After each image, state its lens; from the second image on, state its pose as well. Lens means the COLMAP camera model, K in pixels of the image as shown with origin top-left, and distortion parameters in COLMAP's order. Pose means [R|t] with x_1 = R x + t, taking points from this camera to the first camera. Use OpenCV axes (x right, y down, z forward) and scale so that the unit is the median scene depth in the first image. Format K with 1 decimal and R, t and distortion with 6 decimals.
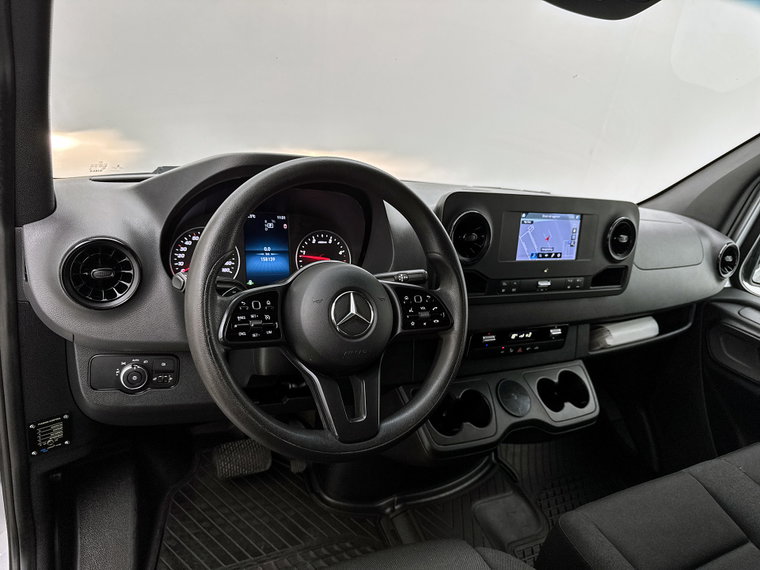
lens RADIAL K [[544.0, 0, 379.7], [0, 544.0, 288.8], [0, 0, 1]] dist [0.092454, -0.004686]
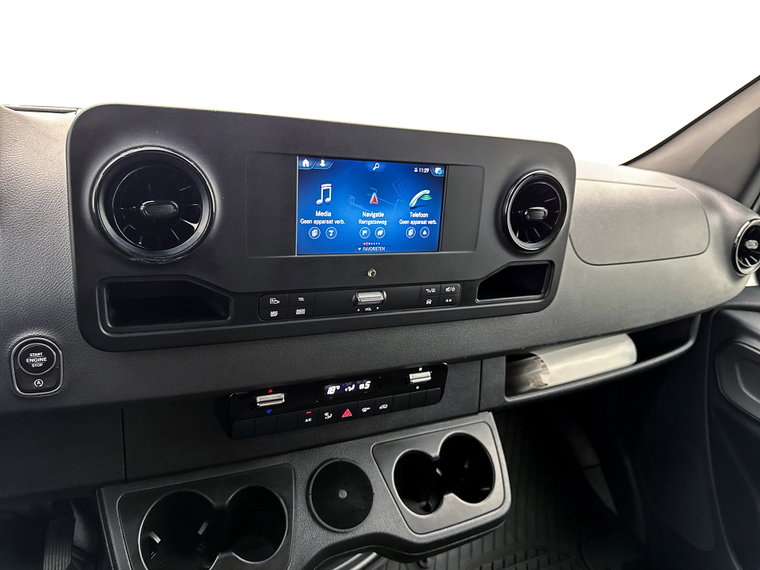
lens RADIAL K [[544.0, 0, 381.7], [0, 544.0, 285.2], [0, 0, 1]] dist [0.092454, -0.004686]
pose [[0.998386, 0.007204, -0.056331, 0.313968], [-0.005254, 0.999384, 0.034691, -0.036314], [0.056546, -0.034339, 0.997809, 0.443942]]
